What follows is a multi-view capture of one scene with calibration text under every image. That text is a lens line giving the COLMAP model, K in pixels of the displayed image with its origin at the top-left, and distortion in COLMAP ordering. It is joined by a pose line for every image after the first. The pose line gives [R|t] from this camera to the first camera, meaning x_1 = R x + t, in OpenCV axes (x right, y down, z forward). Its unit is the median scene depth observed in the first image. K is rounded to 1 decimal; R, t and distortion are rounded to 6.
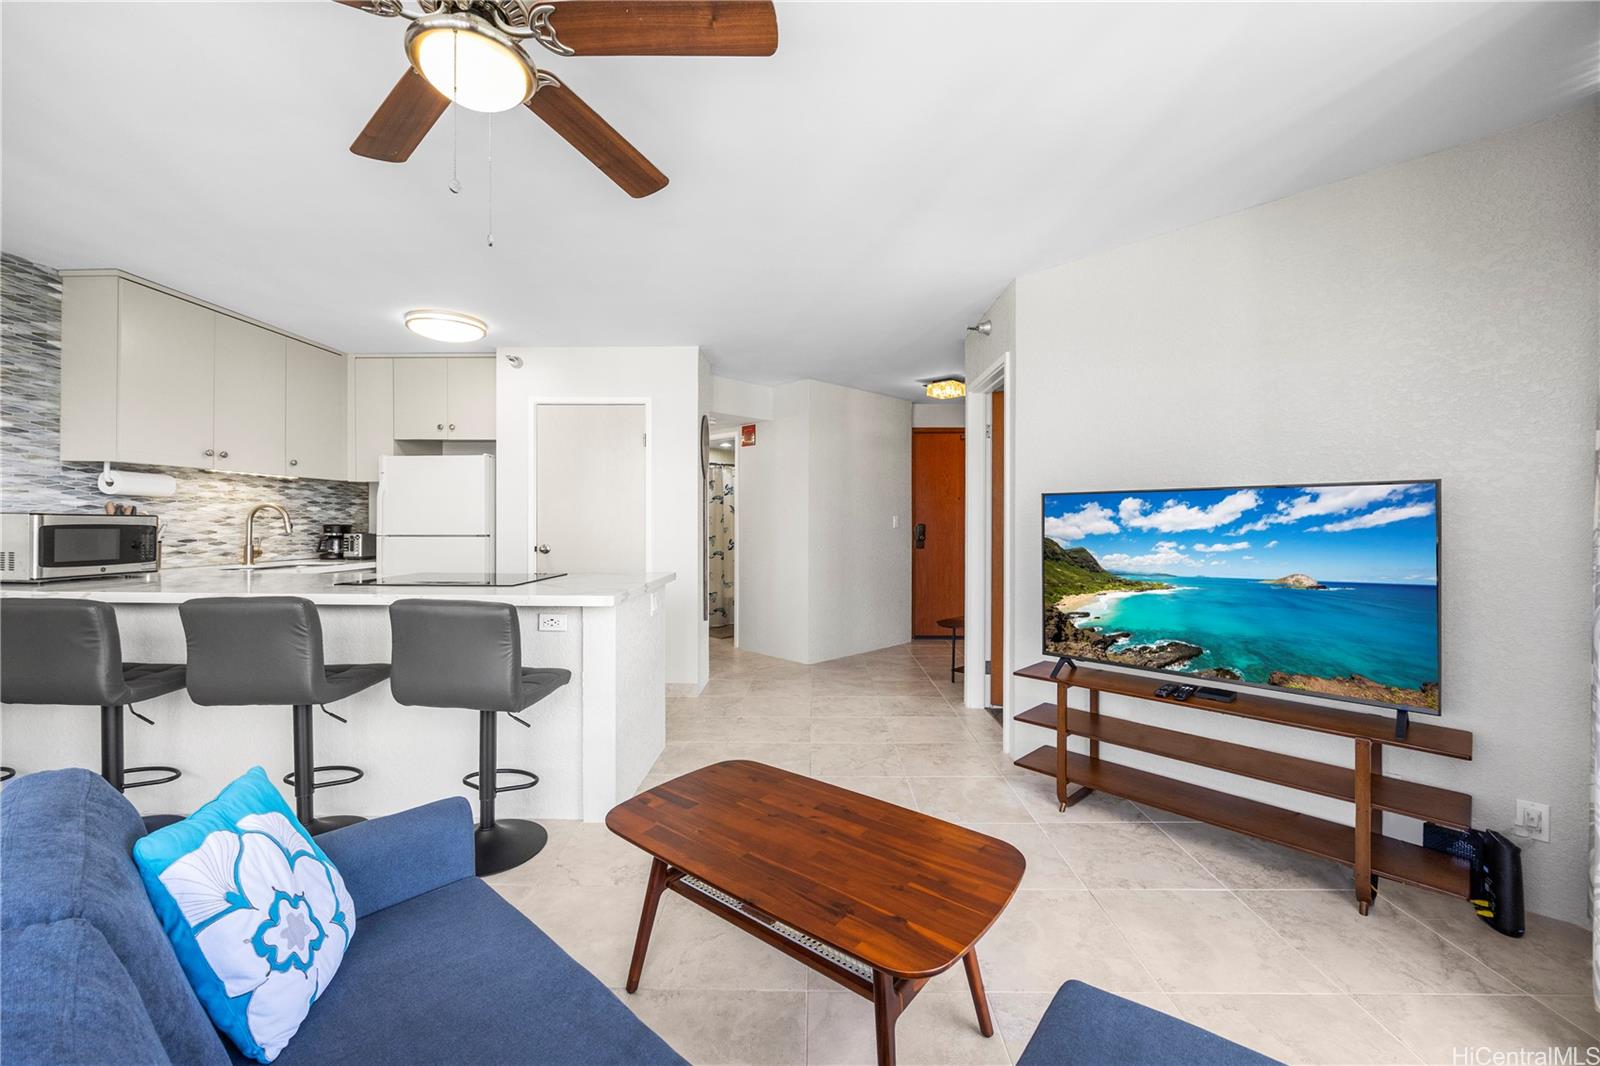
lens RADIAL K [[628.3, 0, 802.5], [0, 628.3, 522.9], [0, 0, 1]] dist [-0.001523, -0.000385]
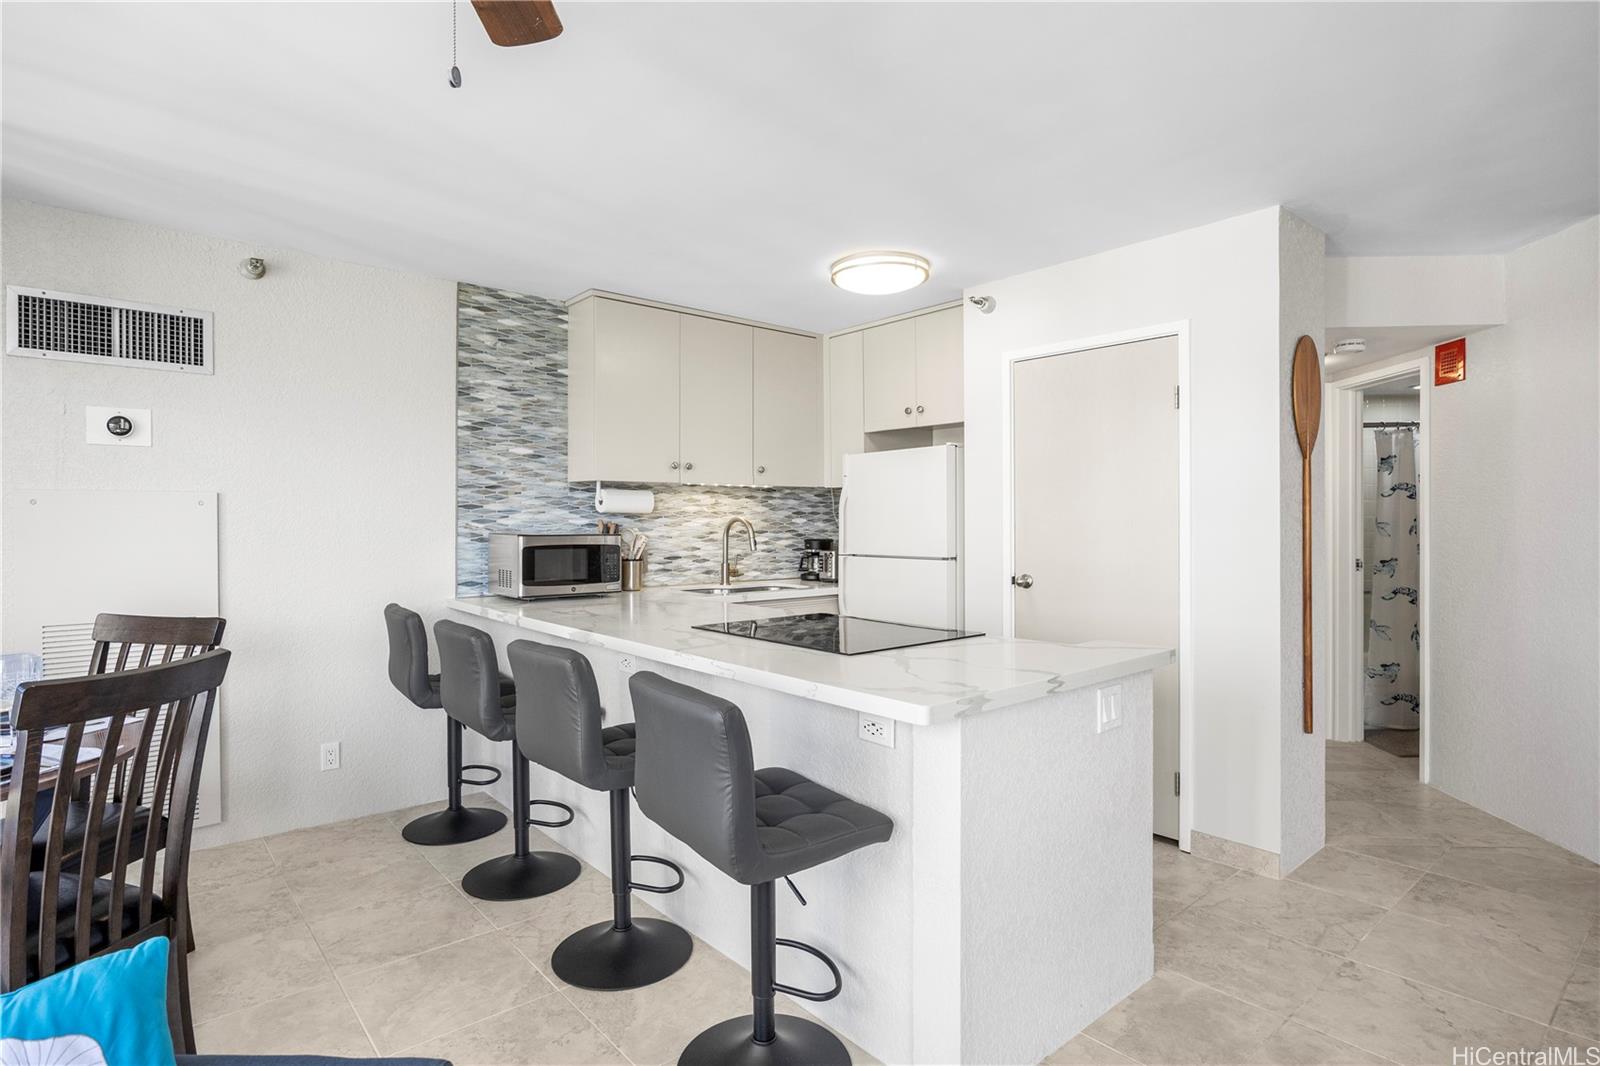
lens RADIAL K [[831.0, 0, 798.2], [0, 831.0, 524.4], [0, 0, 1]] dist [-0.013481, 0.001117]
pose [[0.664471, -0.001660, -0.747312, 0.100125], [0.003776, 0.999992, 0.001136, -0.024408], [0.747305, -0.003576, 0.664472, 0.313039]]
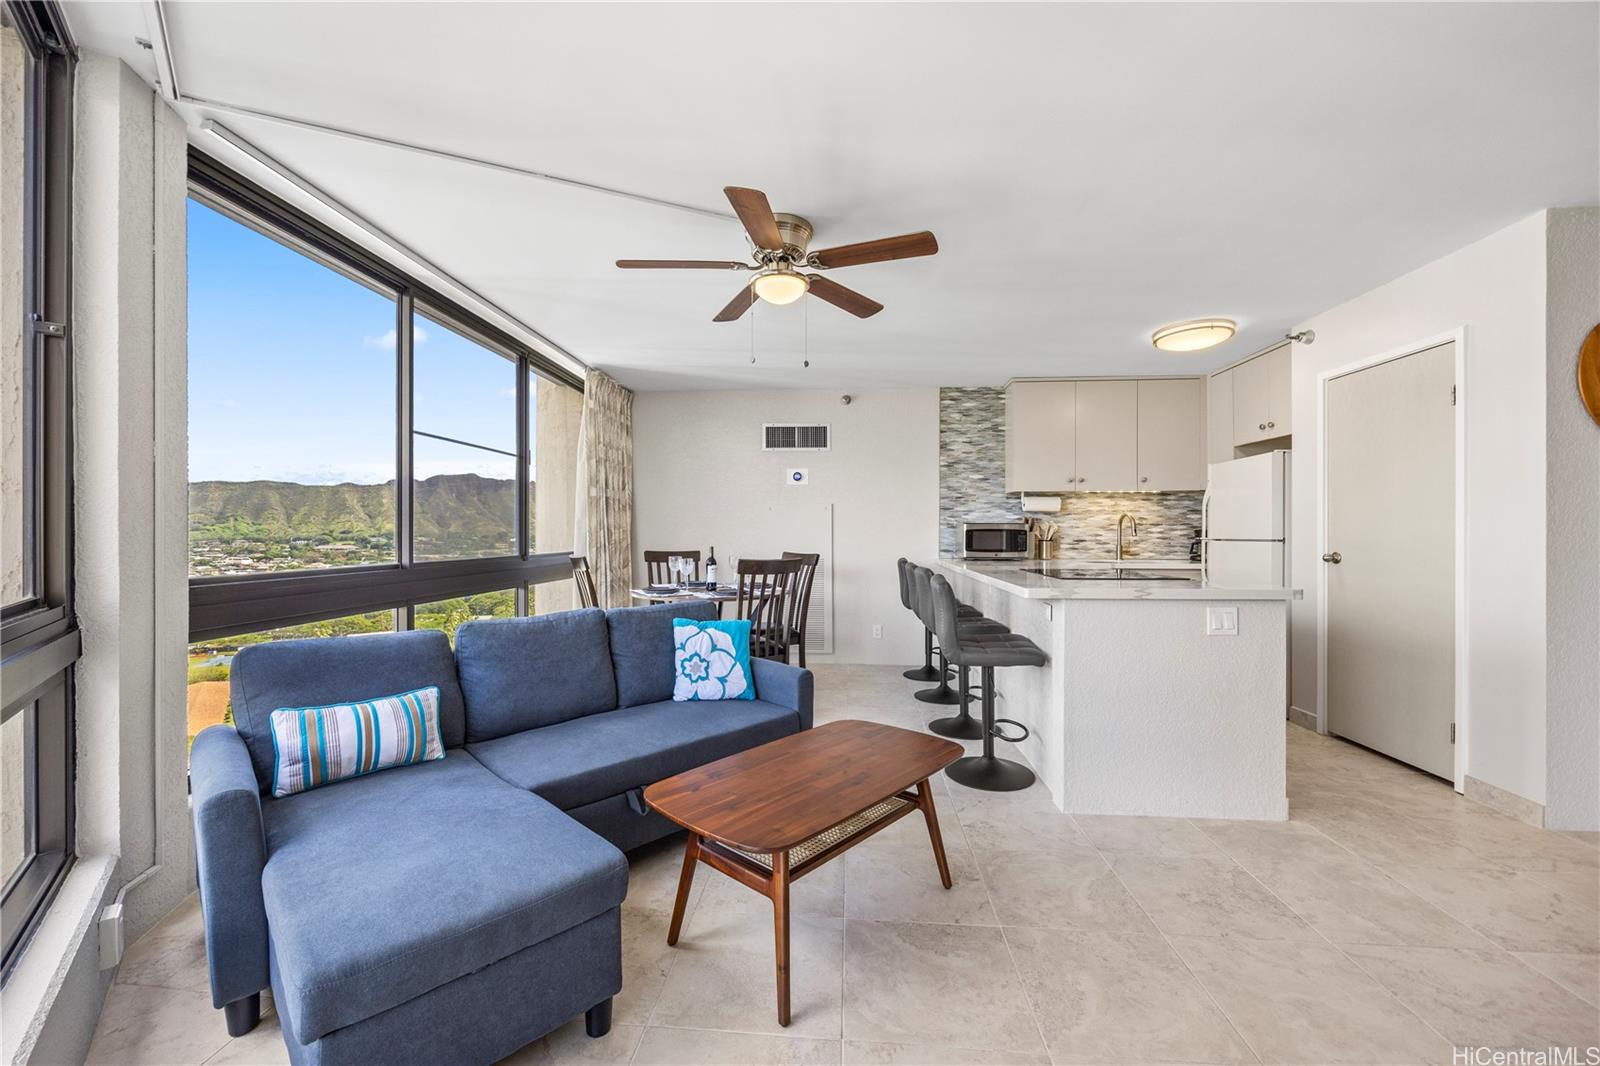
lens RADIAL K [[633.4, 0, 804.8], [0, 633.4, 536.7], [0, 0, 1]] dist [-0.000695, -0.000366]
pose [[-0.056833, 0.002305, -0.998381, 0.554397], [-0.001428, 0.999996, 0.002390, 0.017053], [0.998383, 0.001562, -0.056829, 0.463700]]
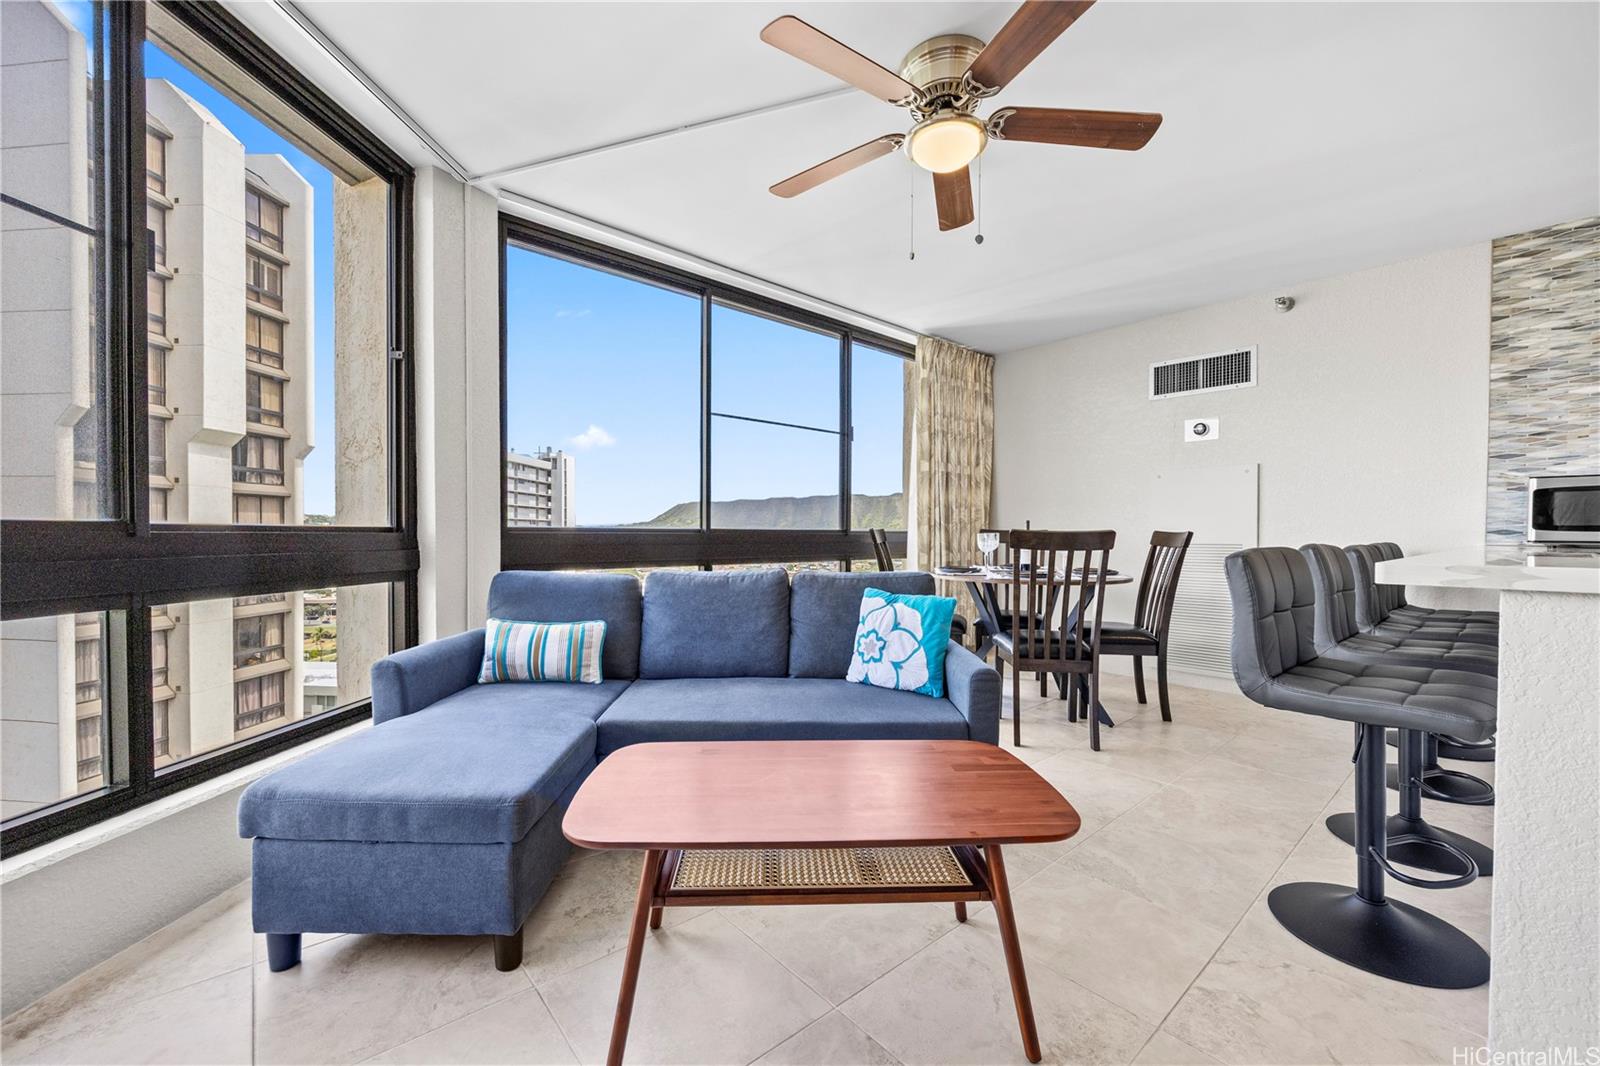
lens RADIAL K [[637.9, 0, 800.3], [0, 637.9, 545.0], [0, 0, 1]] dist [-0.001297, 0.000032]
pose [[-0.745762, 0.004518, -0.666197, 0.273769], [-0.007872, 0.999847, 0.015593, 0.066663], [0.666166, 0.016874, -0.745613, 0.733147]]
